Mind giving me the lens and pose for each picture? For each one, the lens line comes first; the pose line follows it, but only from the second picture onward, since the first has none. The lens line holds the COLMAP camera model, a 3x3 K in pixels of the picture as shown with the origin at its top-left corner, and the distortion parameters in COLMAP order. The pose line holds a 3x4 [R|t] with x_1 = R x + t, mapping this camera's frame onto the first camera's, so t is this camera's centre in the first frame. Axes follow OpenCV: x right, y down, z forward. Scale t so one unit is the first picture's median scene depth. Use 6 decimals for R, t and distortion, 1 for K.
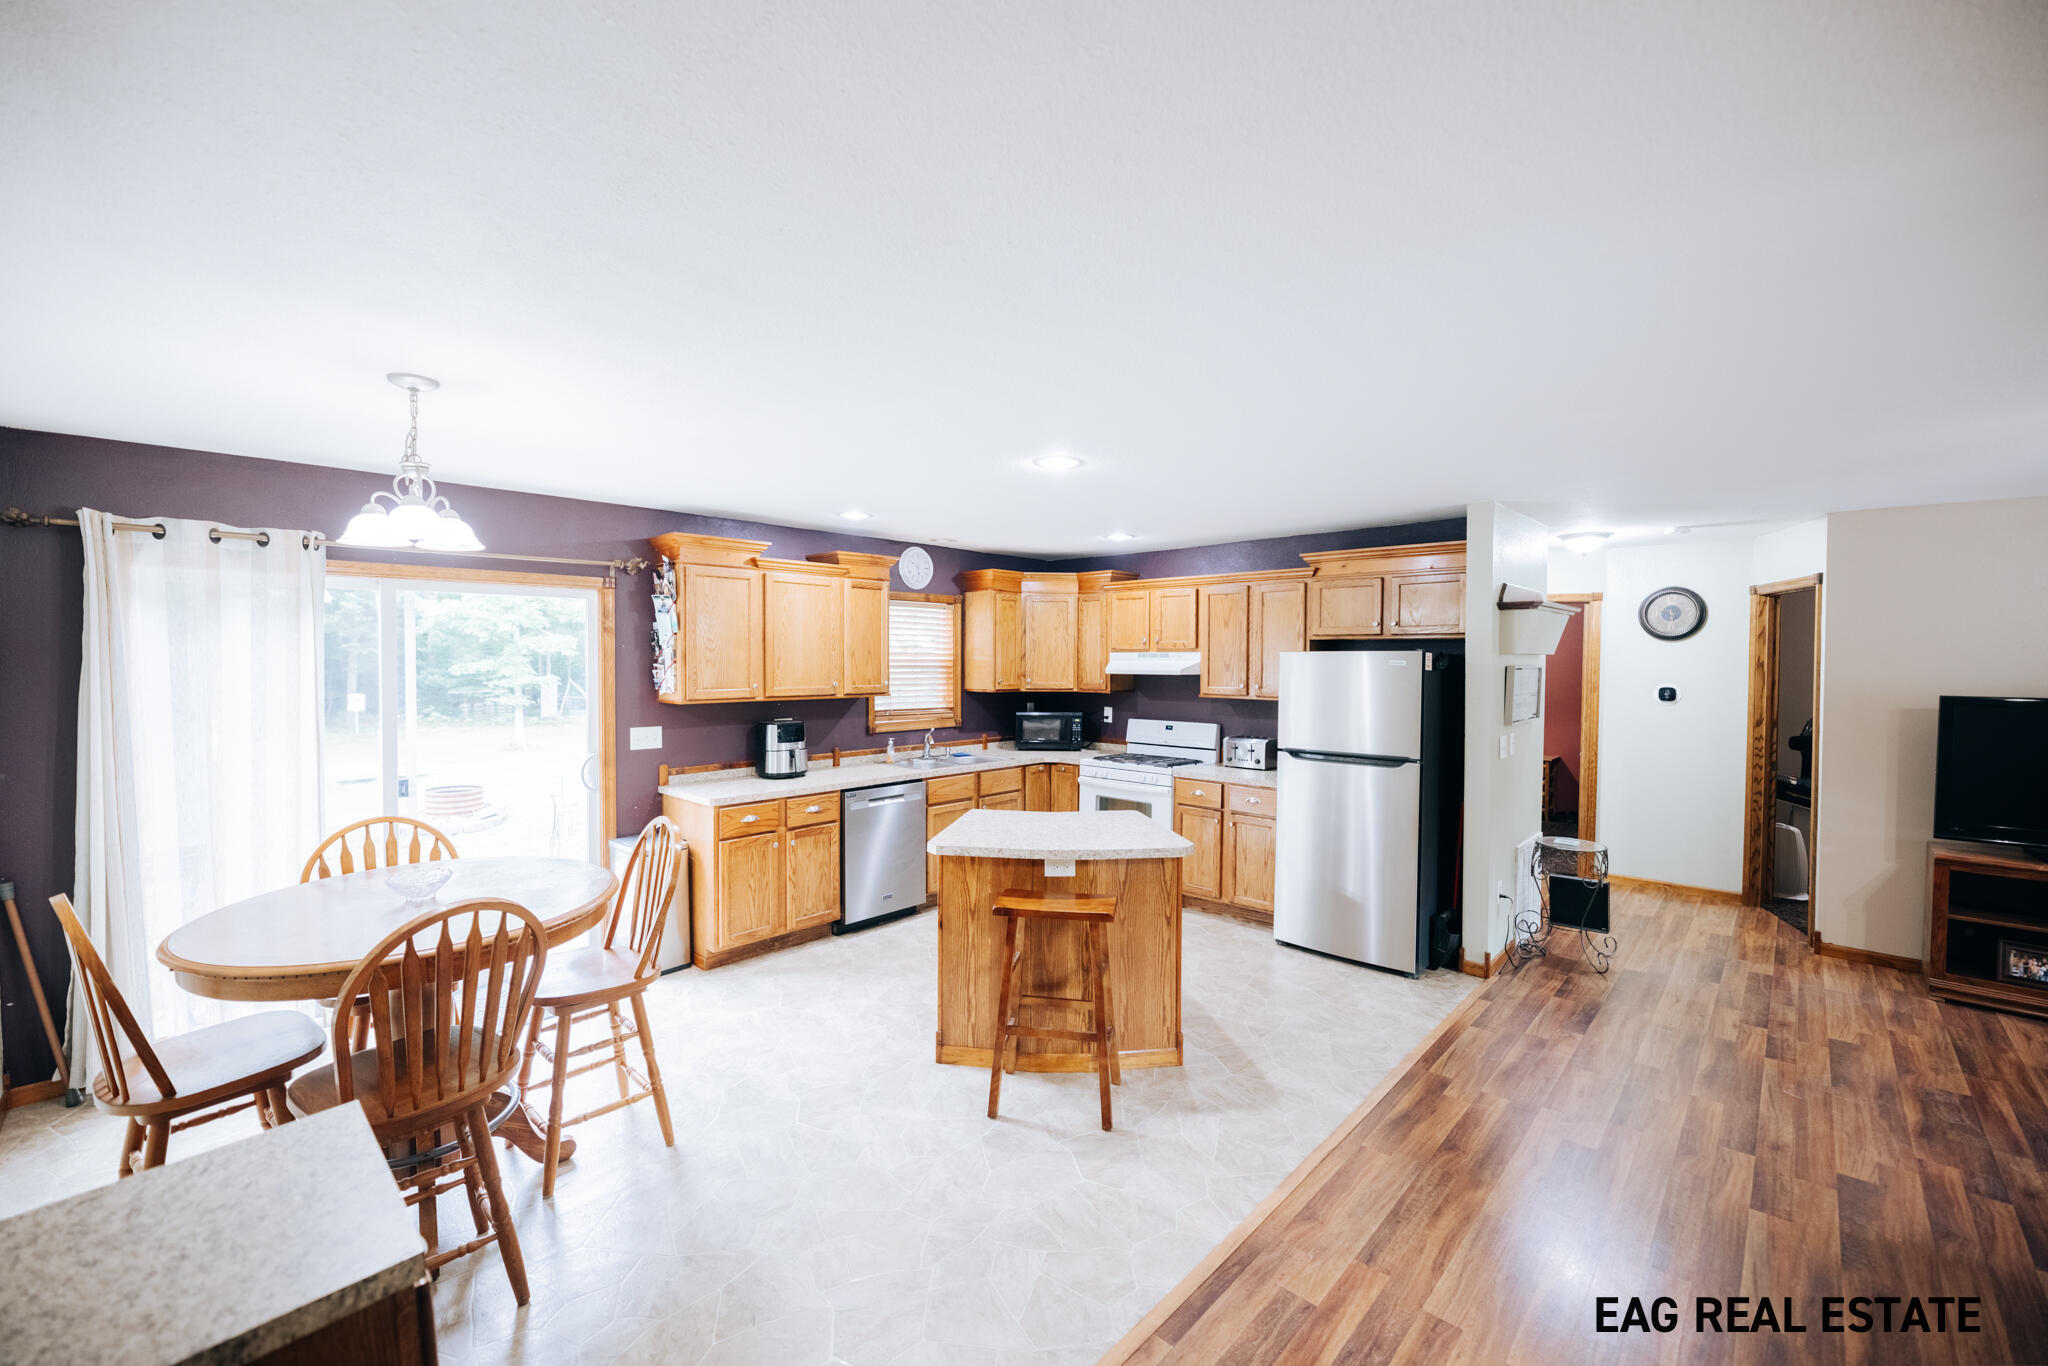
lens RADIAL K [[825.0, 0, 1019.4], [0, 825.0, 674.9], [0, 0, 1]] dist [0.001385, -0.004097]
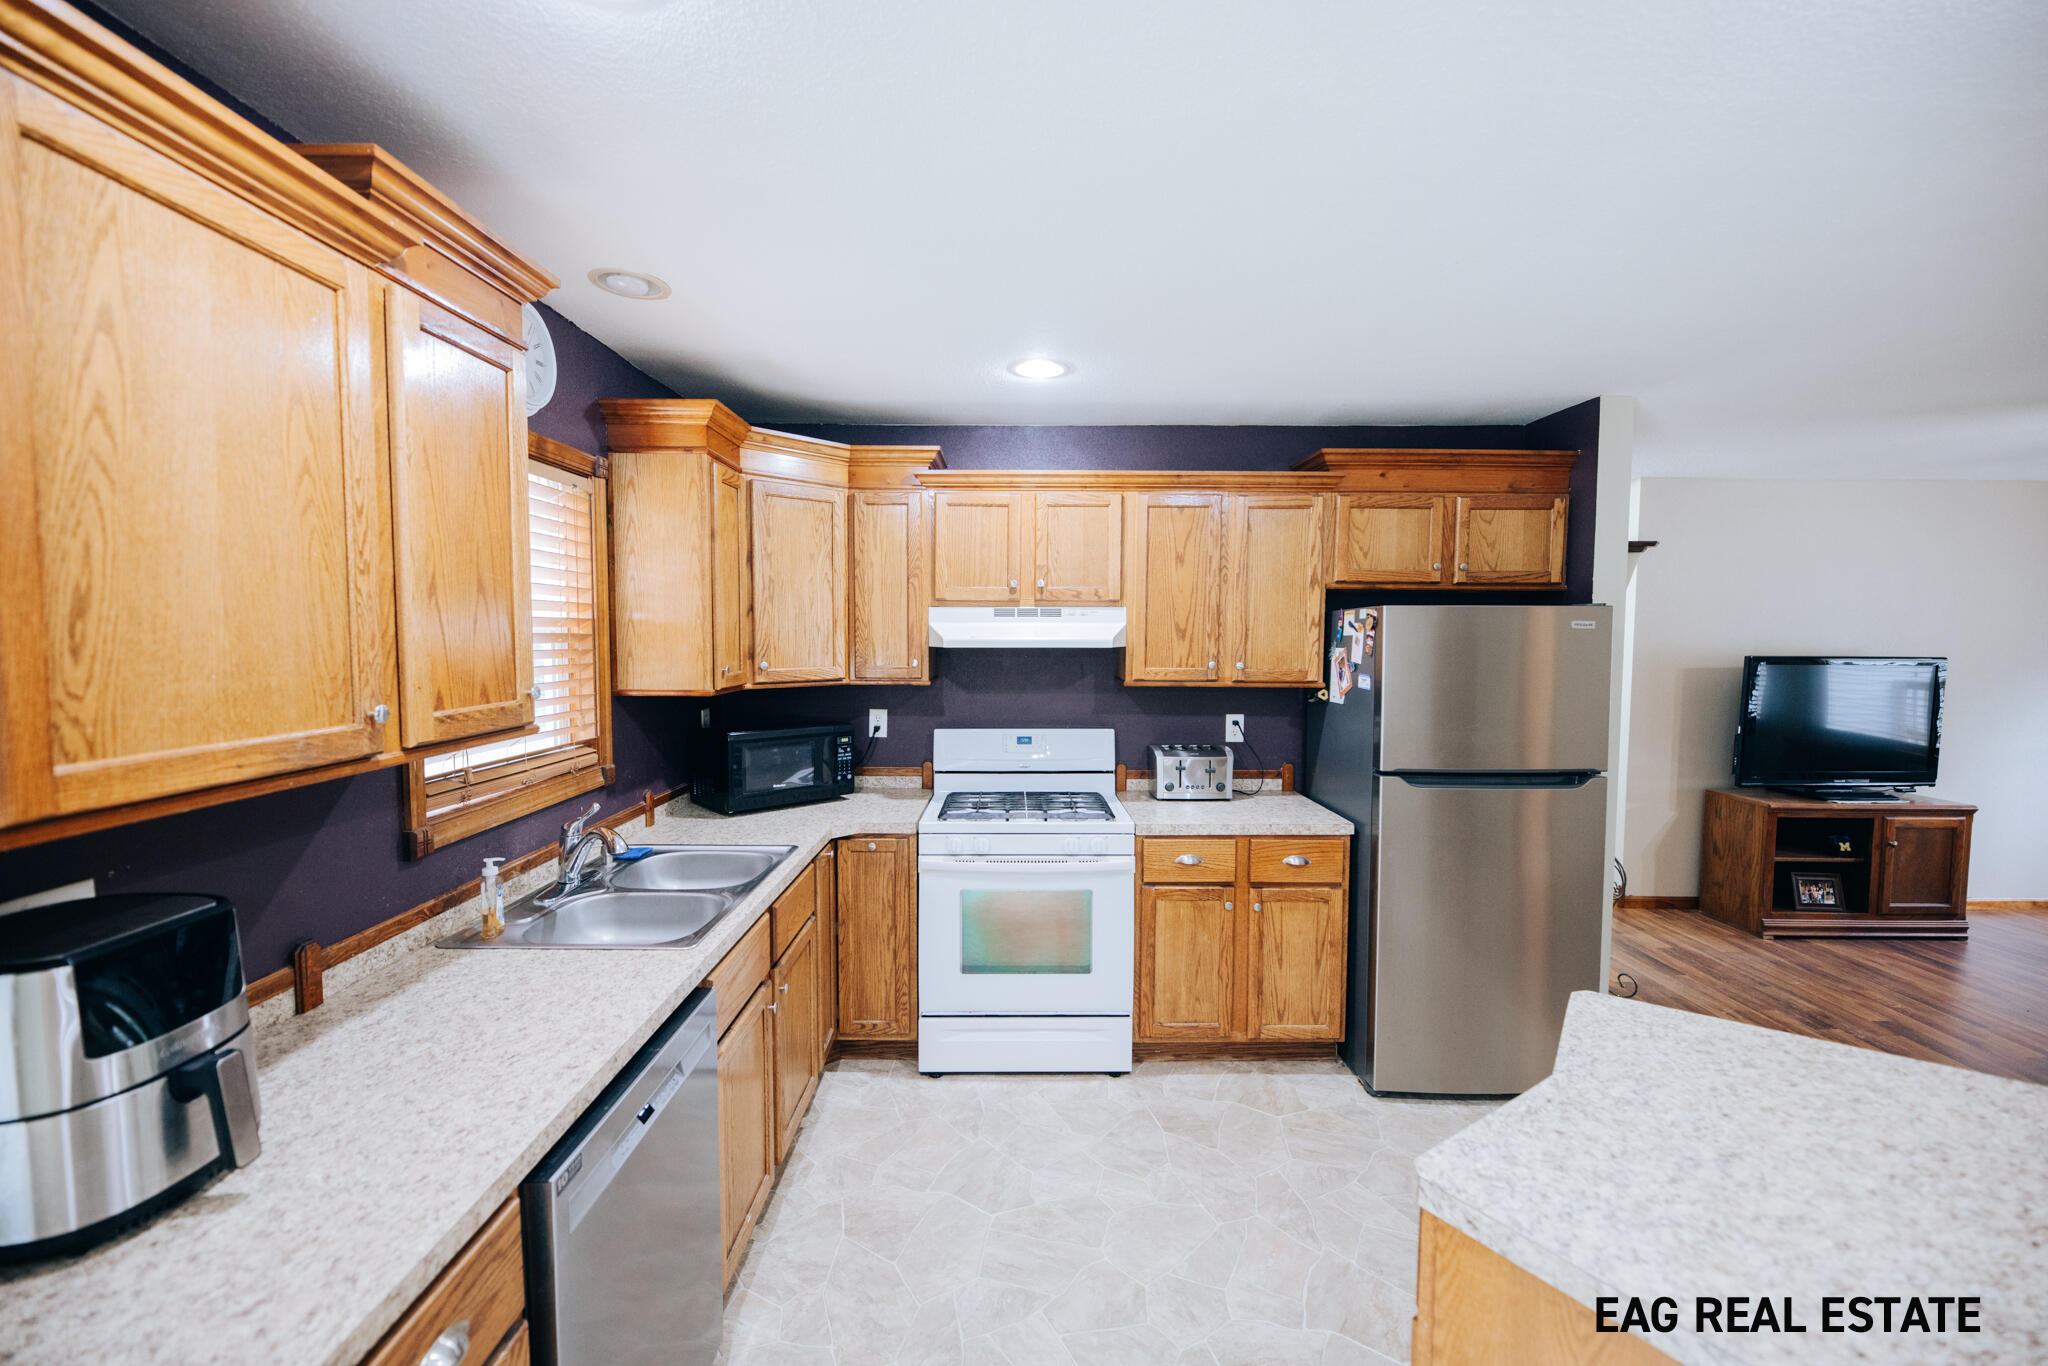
lens RADIAL K [[833.3, 0, 1024.0], [0, 833.3, 683.0], [0, 0, 1]] dist [0.003216, -0.004027]
pose [[0.724293, -0.047232, 0.687872, -0.232058], [0.012677, 0.998395, 0.055205, -0.008083], [-0.689376, -0.031265, 0.723729, 0.635859]]
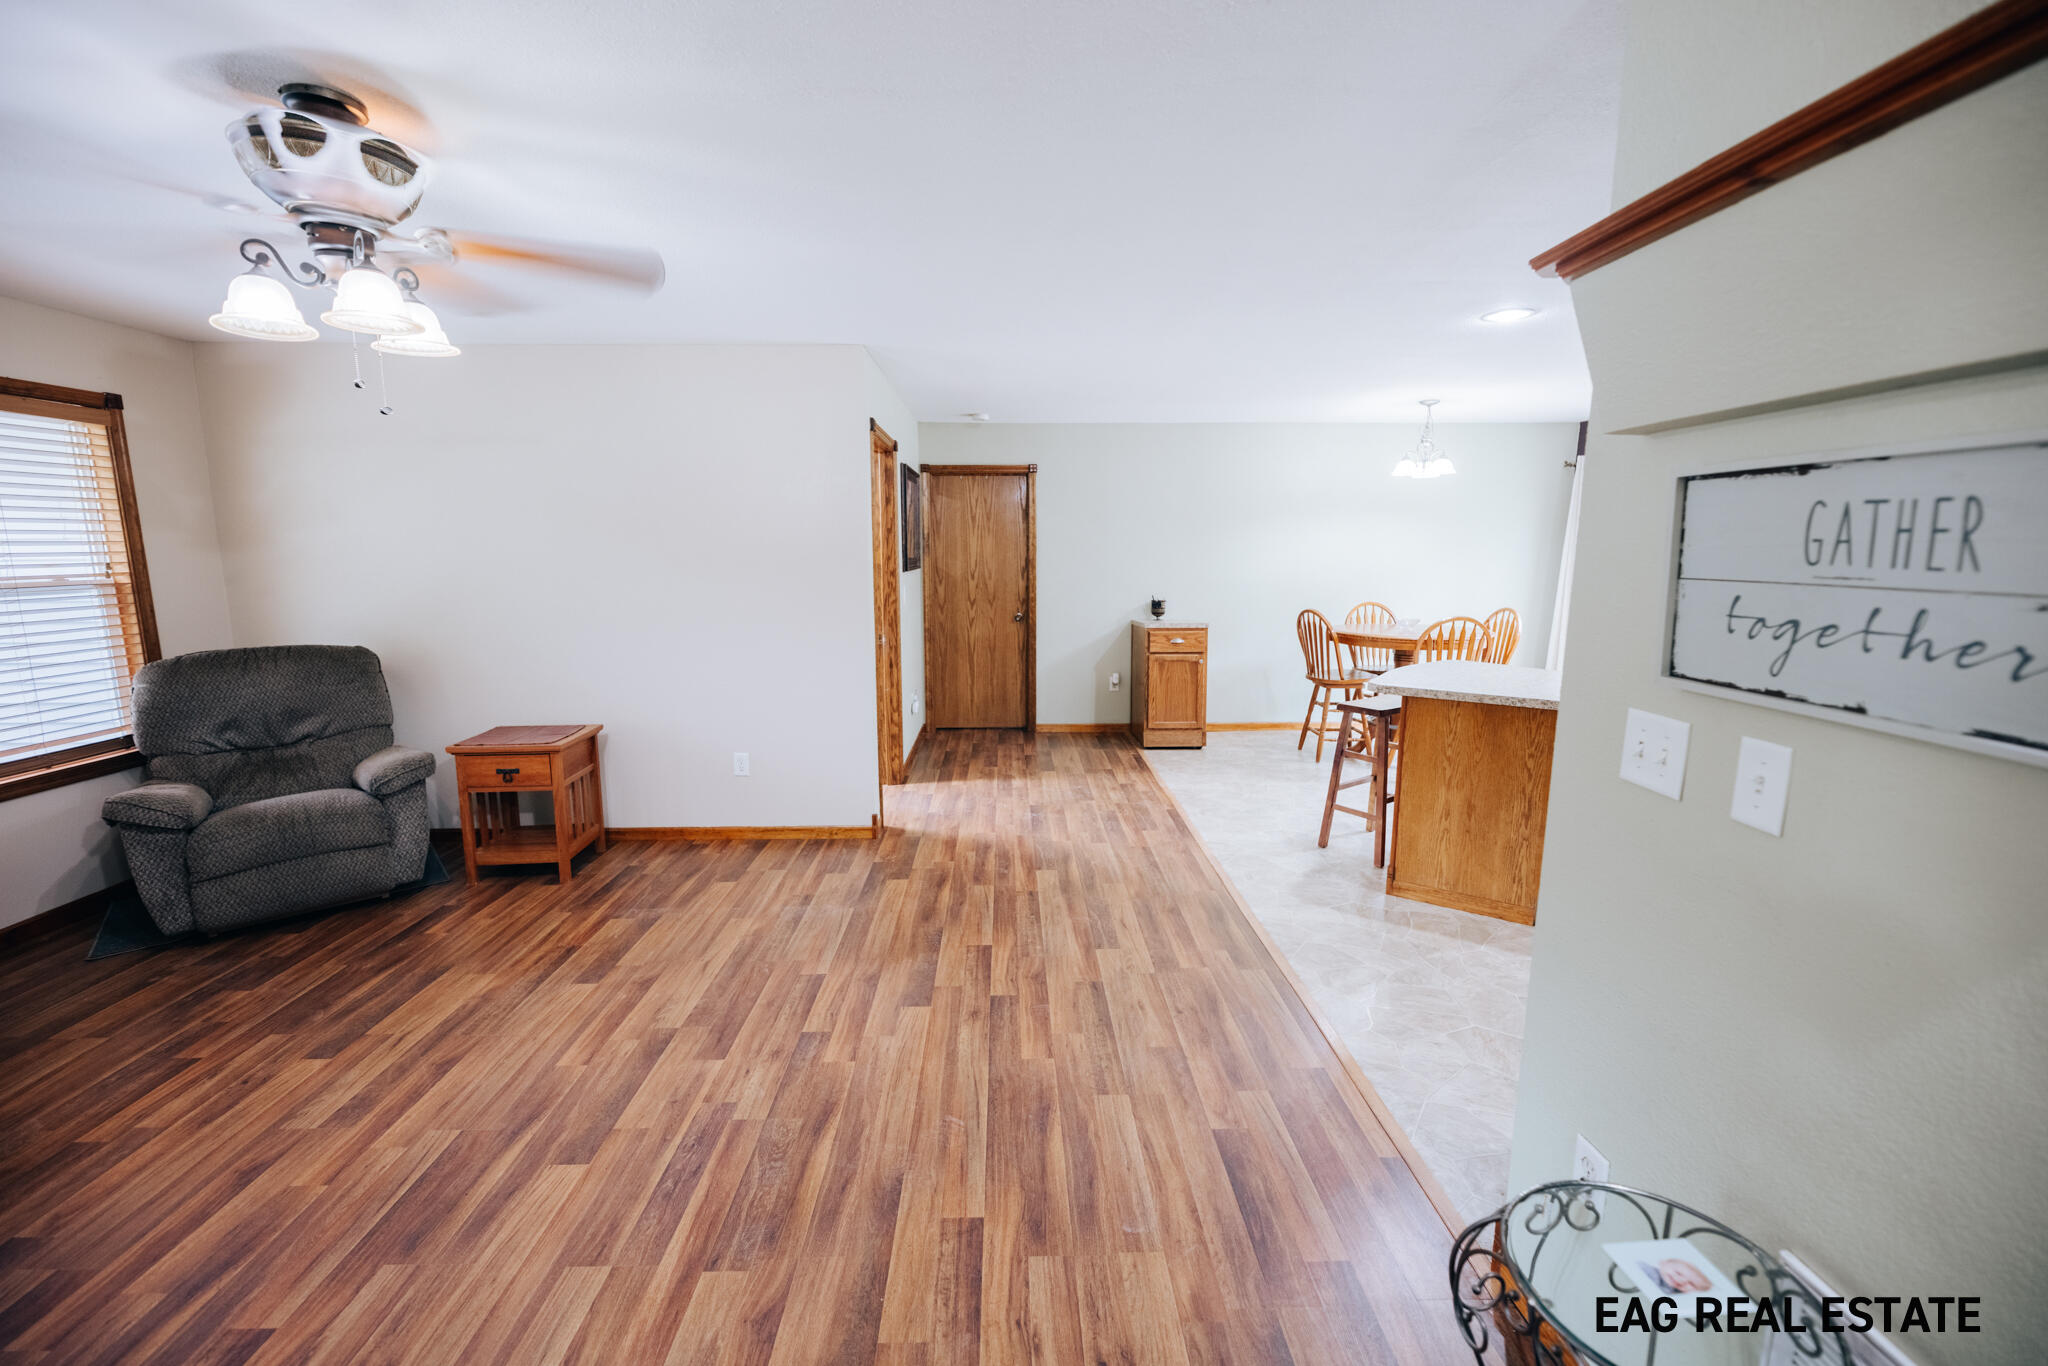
lens RADIAL K [[825.0, 0, 1019.4], [0, 825.0, 674.9], [0, 0, 1]] dist [0.001385, -0.004097]
pose [[-0.711422, 0.106042, -0.694719, 0.752225], [-0.013651, 0.986279, 0.164524, 0.011452], [0.702633, 0.126530, -0.700213, 0.826776]]
